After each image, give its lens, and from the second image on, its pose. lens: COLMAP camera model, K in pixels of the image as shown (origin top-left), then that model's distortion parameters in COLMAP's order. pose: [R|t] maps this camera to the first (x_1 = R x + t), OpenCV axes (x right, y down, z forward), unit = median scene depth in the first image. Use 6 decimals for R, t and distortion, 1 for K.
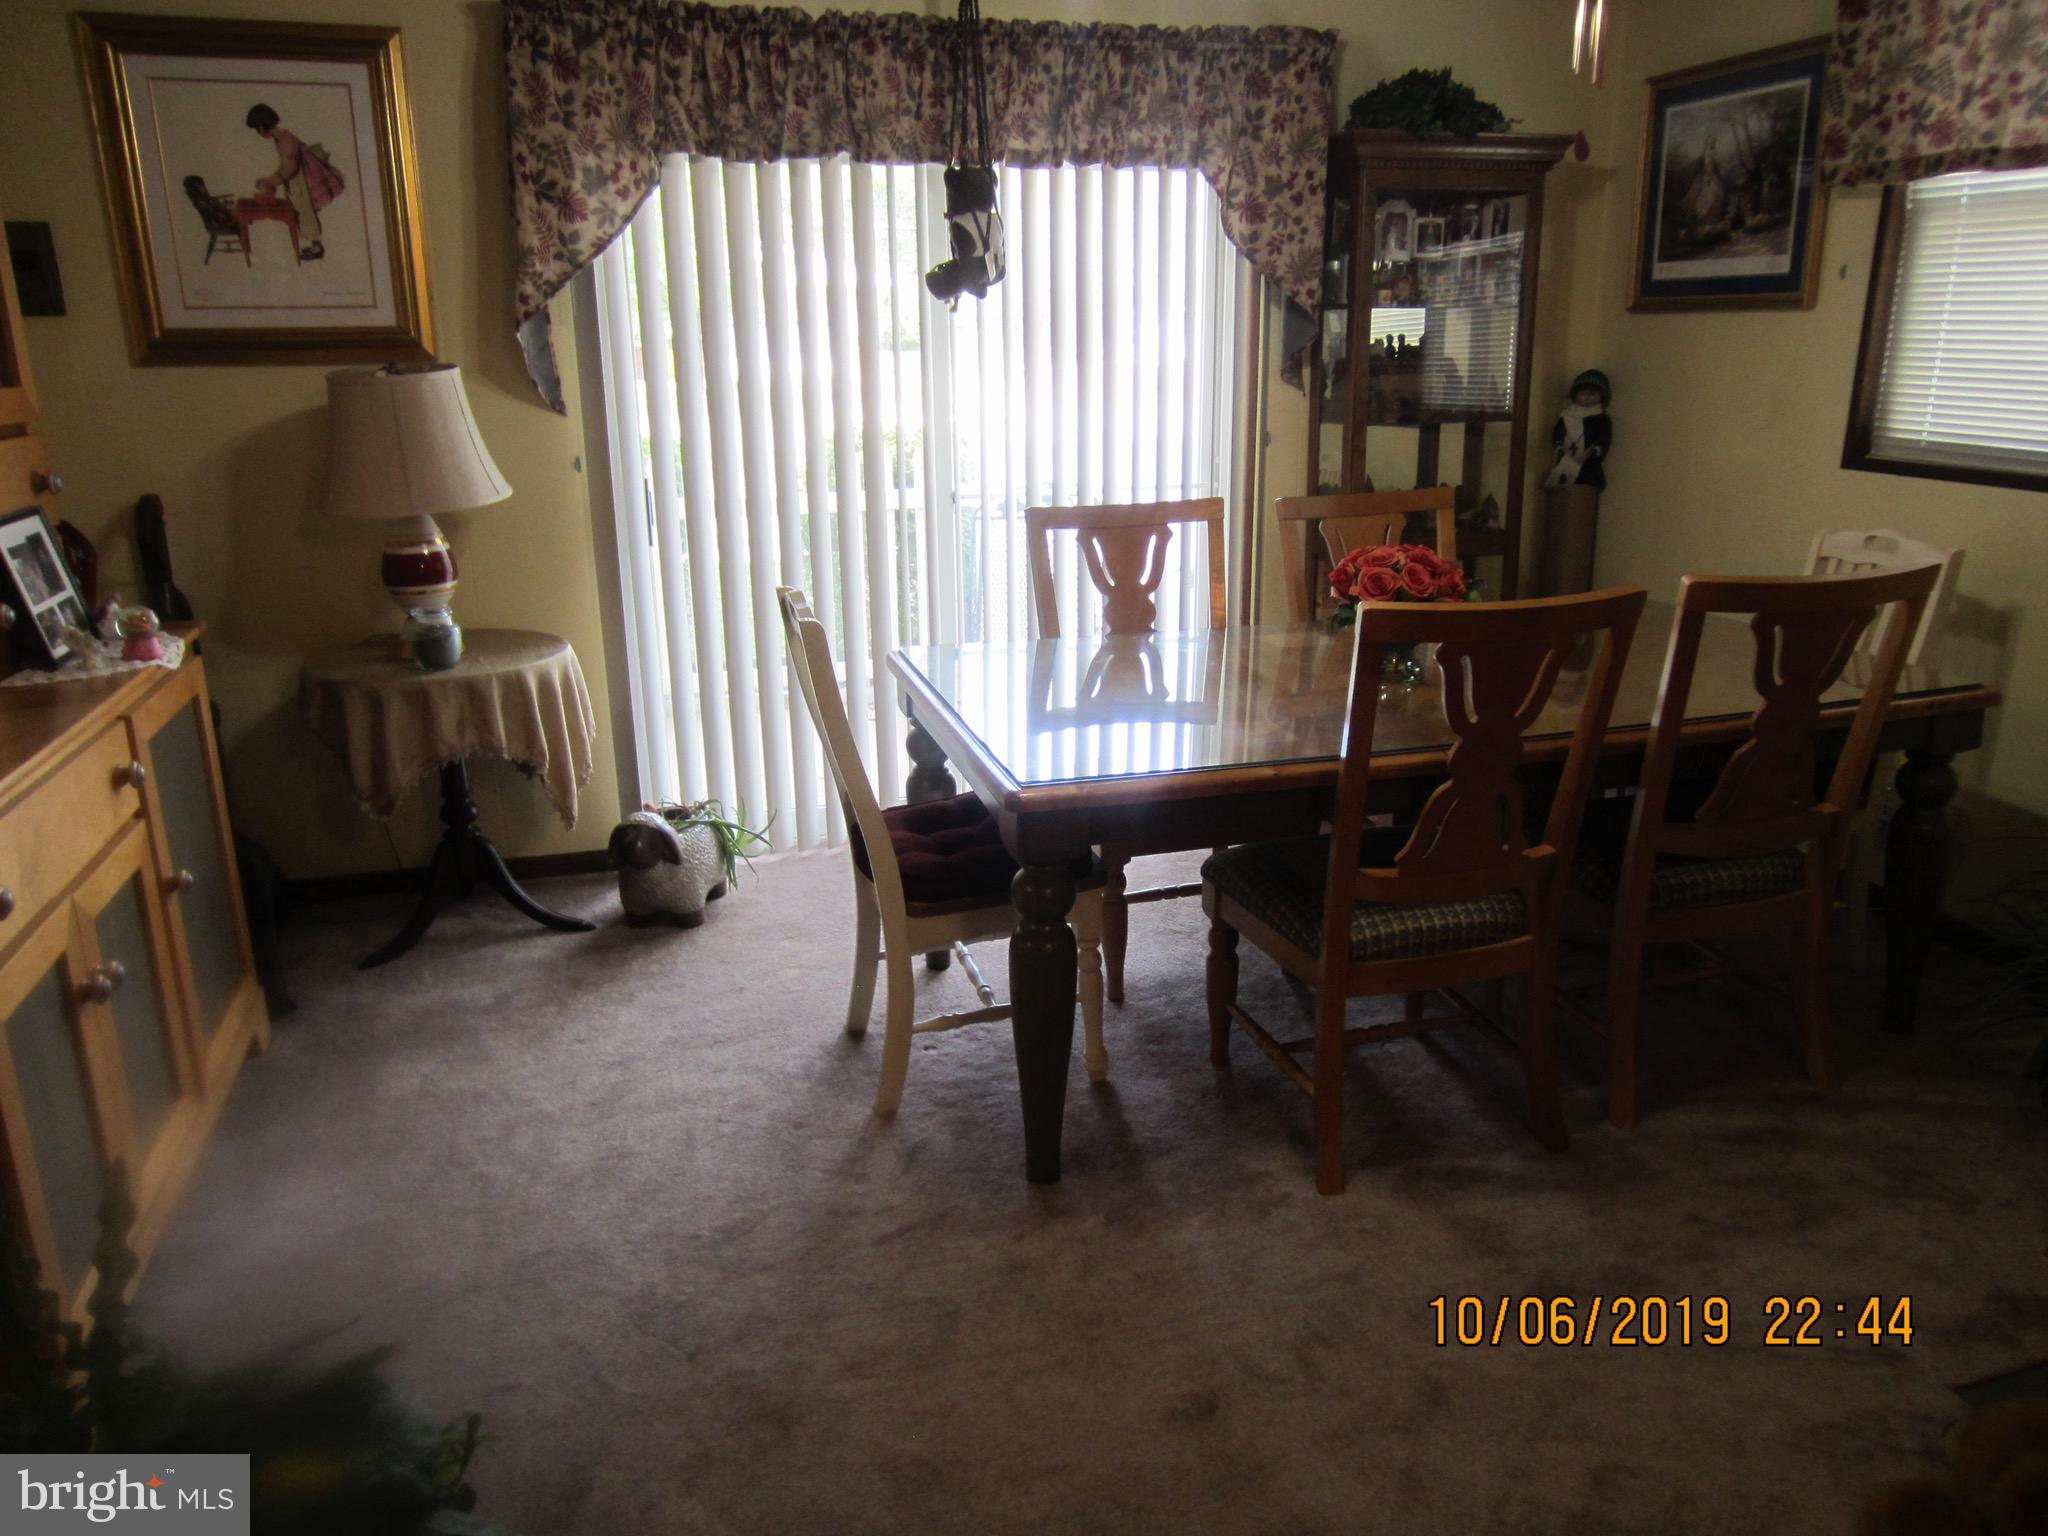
lens RADIAL K [[1440.8, 0, 1029.4], [0, 1440.8, 765.1], [0, 0, 1]] dist [-0.007732, -0.010688]
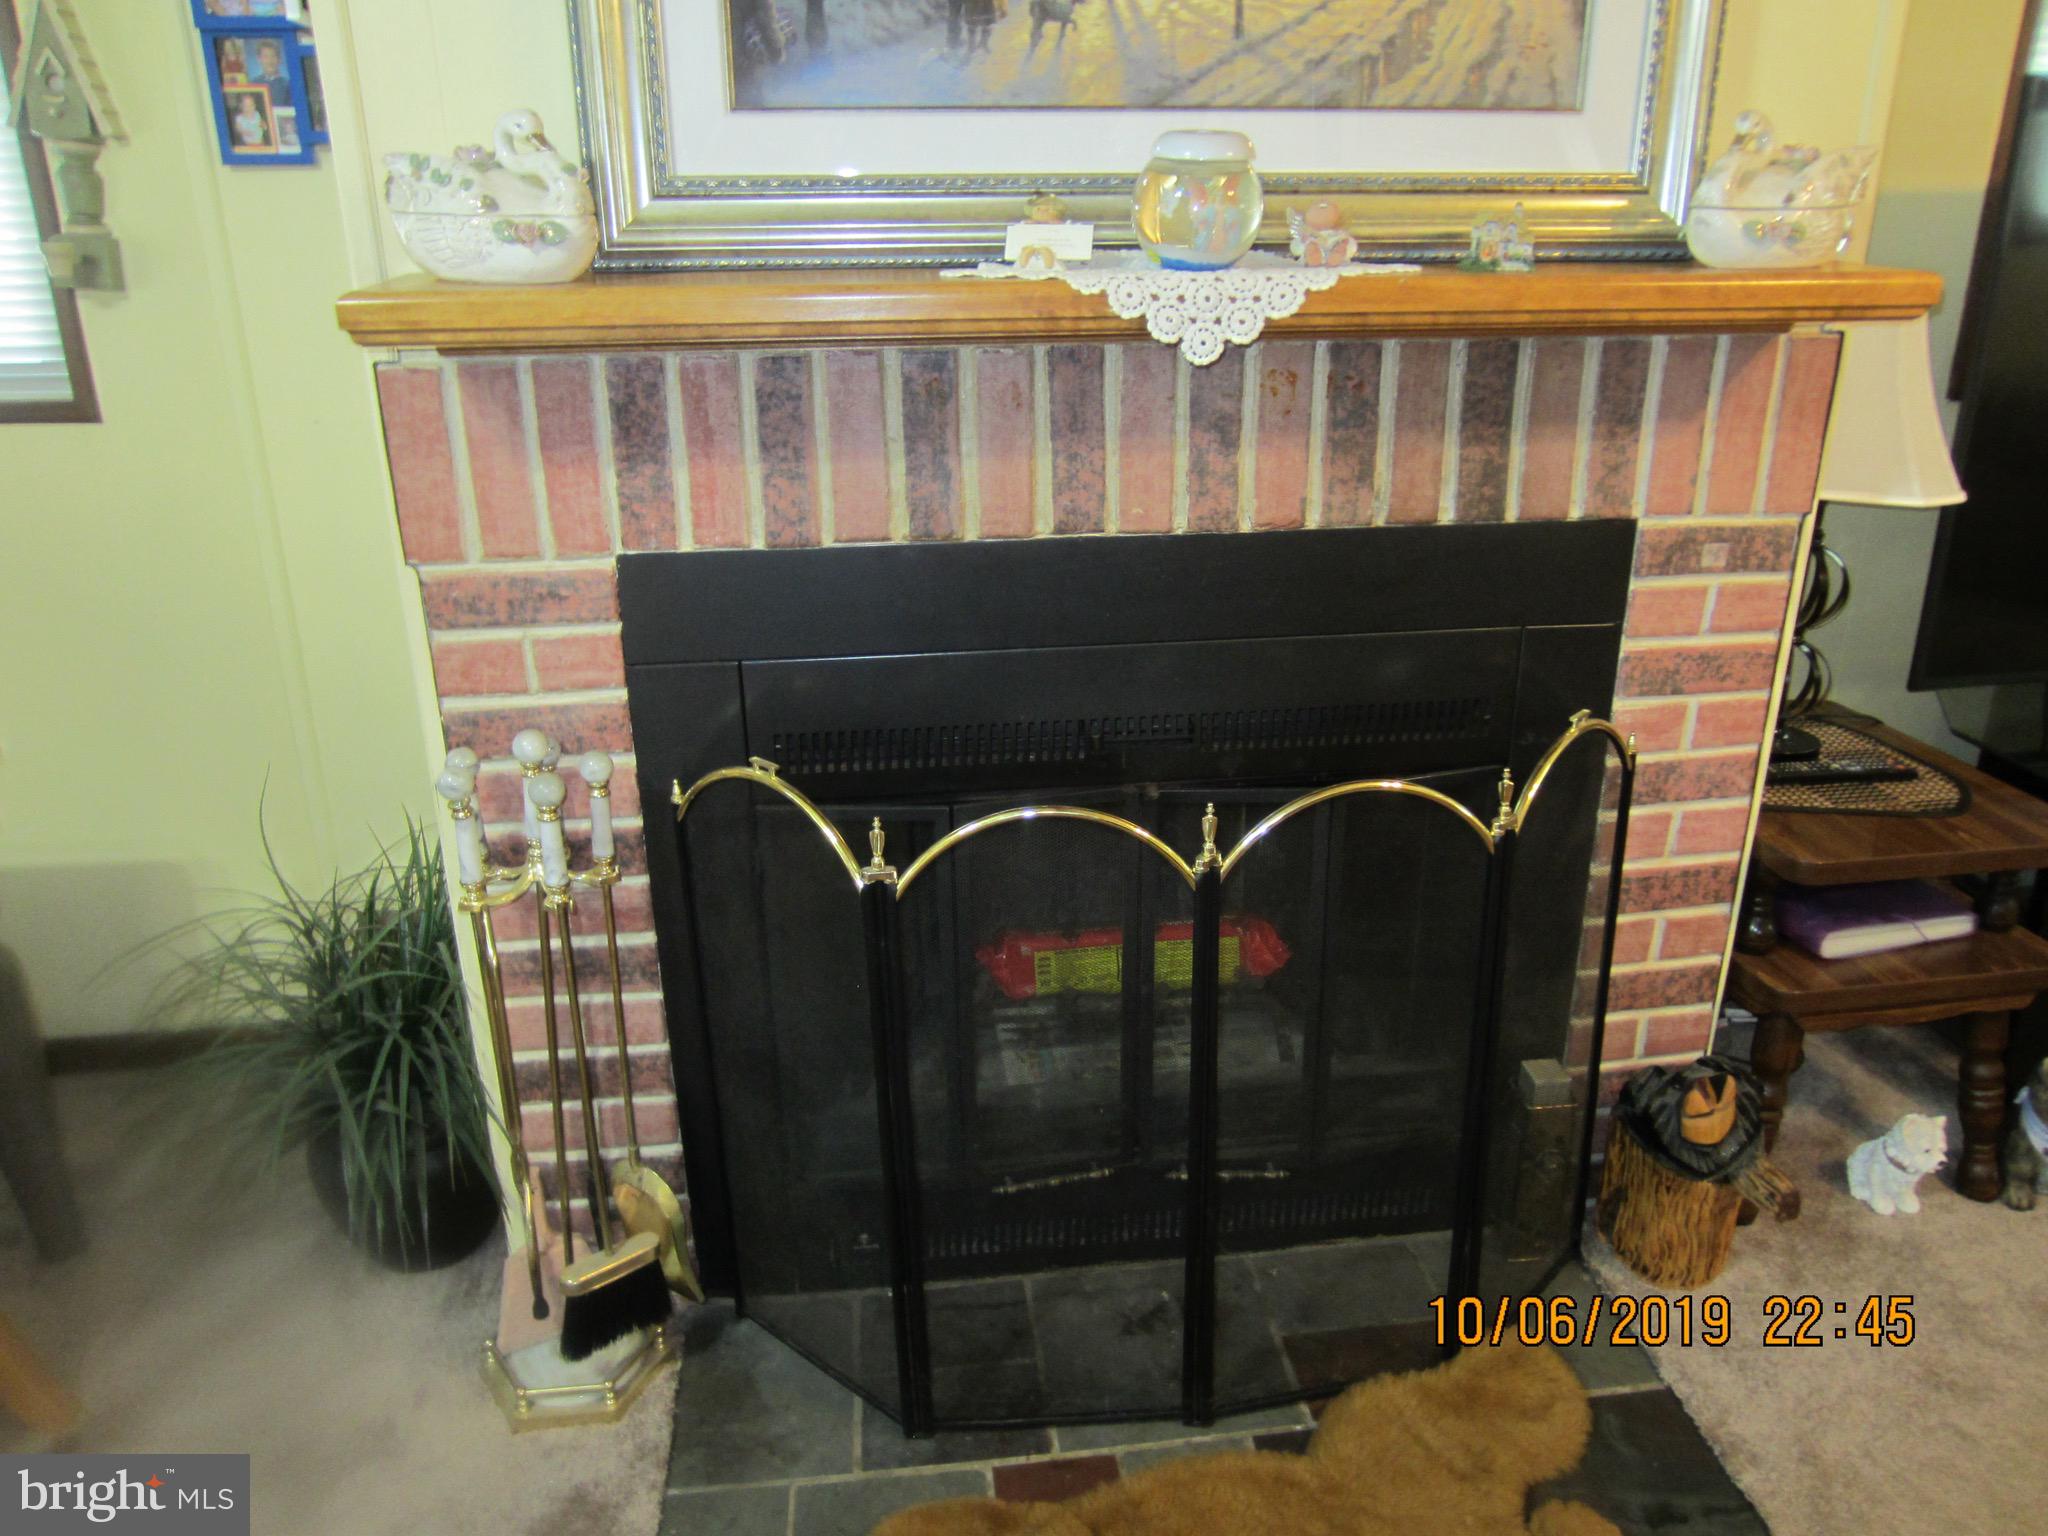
lens RADIAL K [[1463.5, 0, 1054.4], [0, 1463.5, 767.4], [0, 0, 1]] dist [-0.028619, 0.028371]
pose [[0.151063, -0.332883, 0.930789, 0.123349], [0.282062, 0.916966, 0.282161, -0.079238], [-0.947428, 0.219916, 0.232413, 0.356740]]
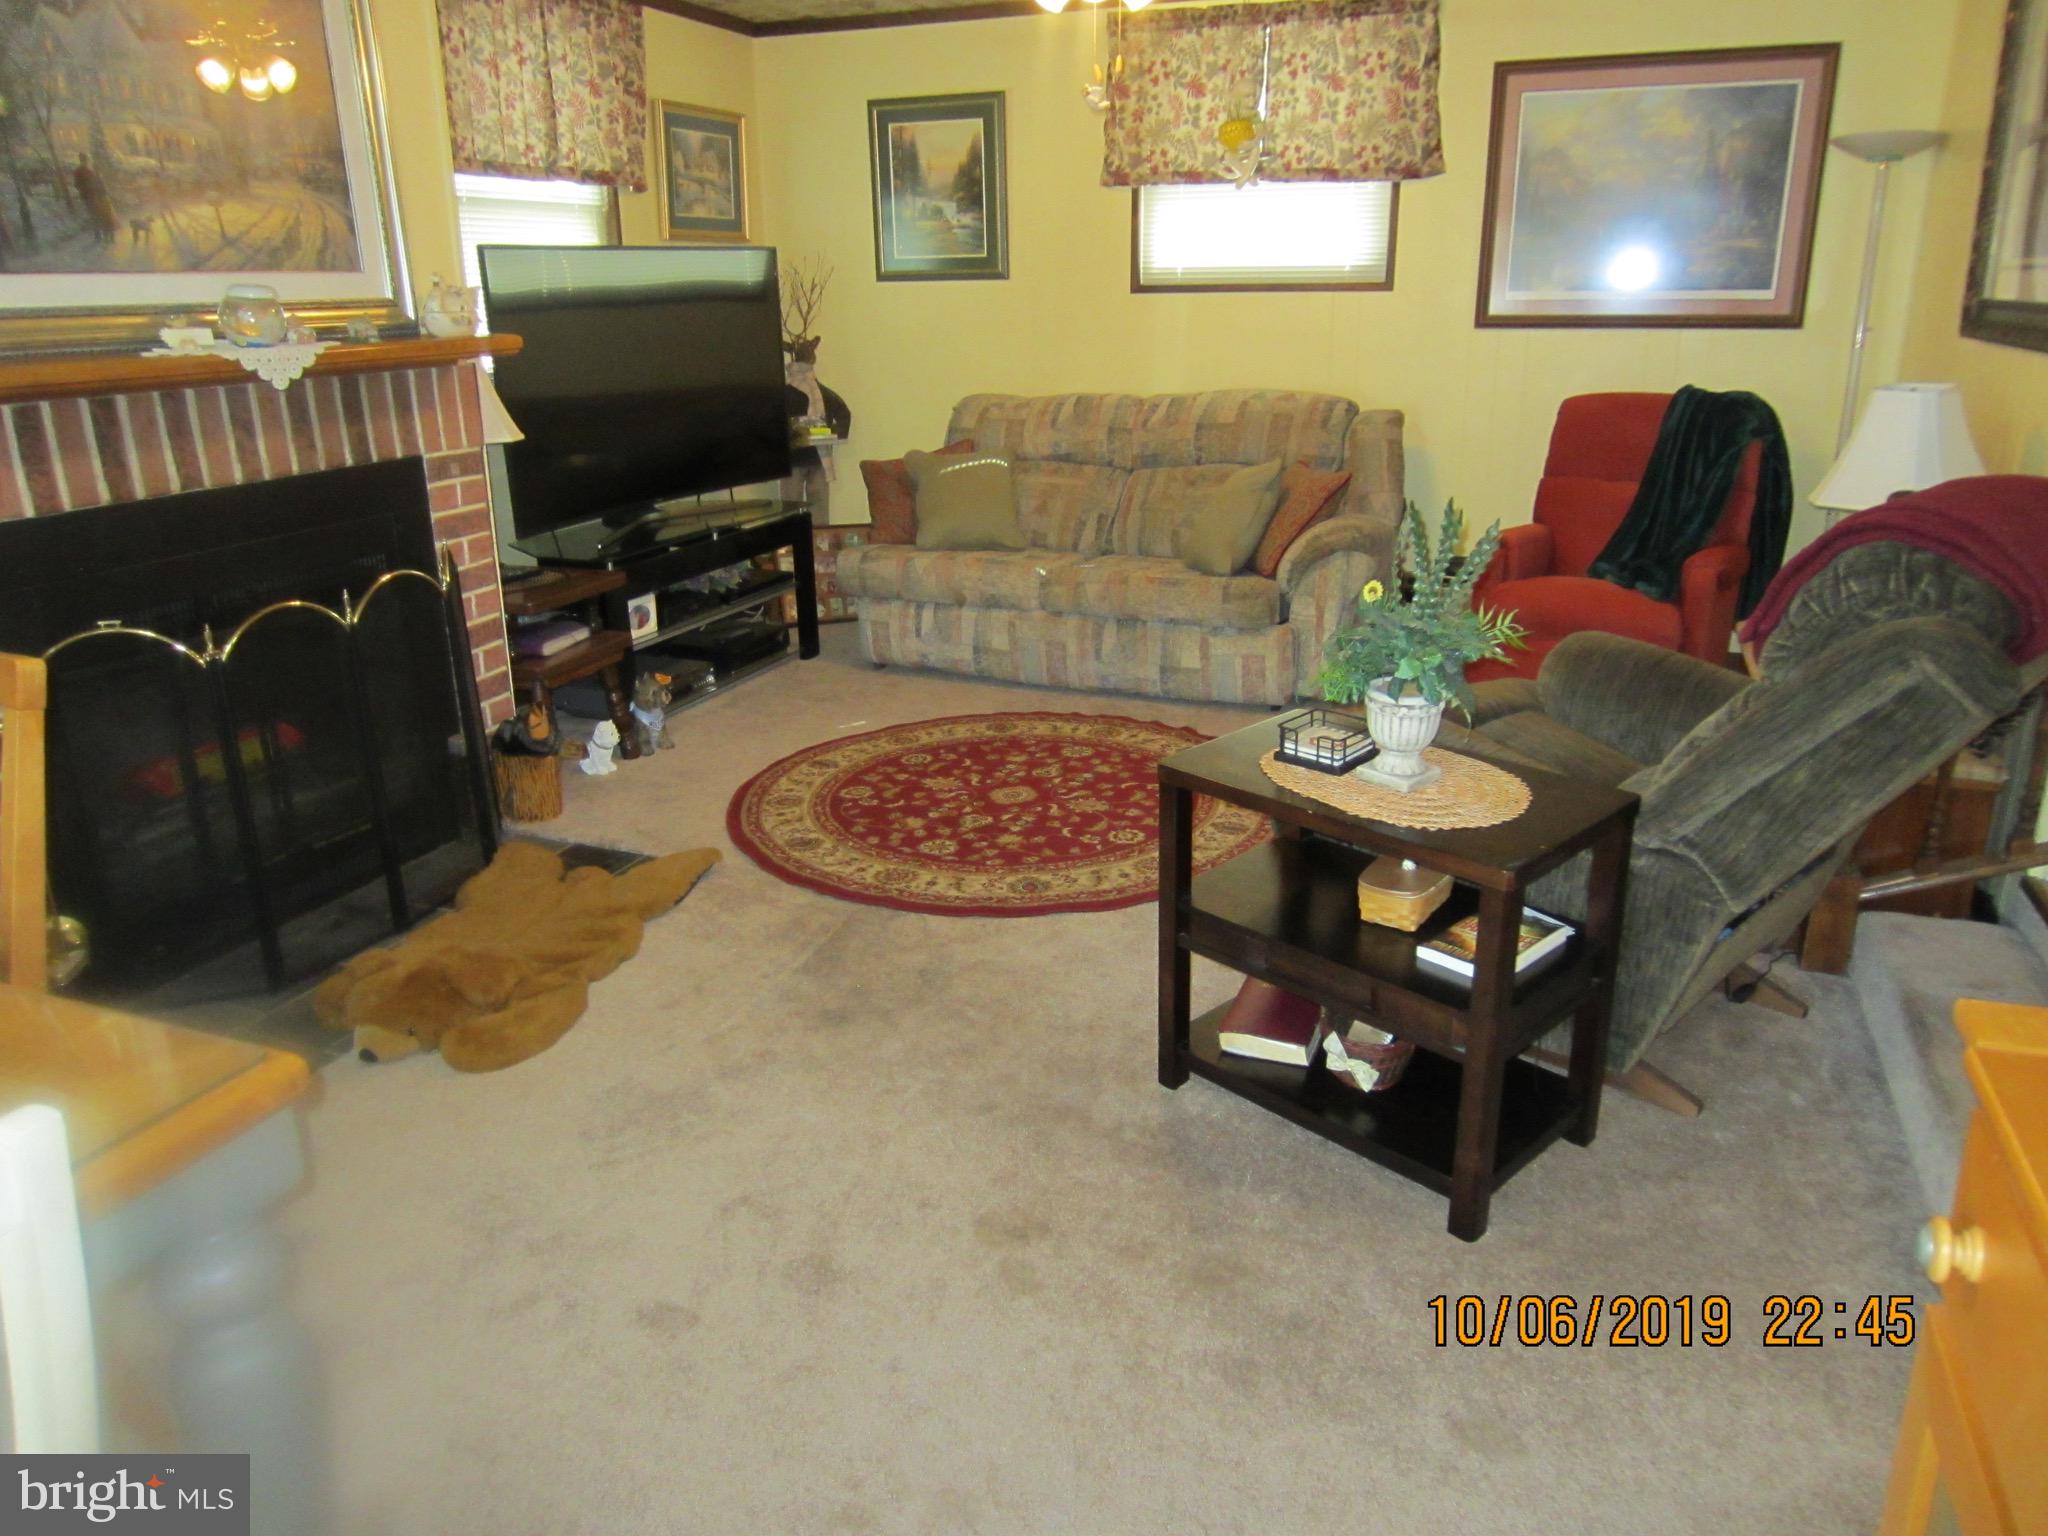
lens RADIAL K [[1468.9, 0, 1024.0], [0, 1468.9, 768.0], [0, 0, 1]] dist [-0.010441, 0.010626]
pose [[-0.786881, -0.165974, 0.594366, -0.428621], [0.203527, 0.839462, 0.503866, -0.233689], [-0.582576, 0.517452, -0.626776, 0.847348]]
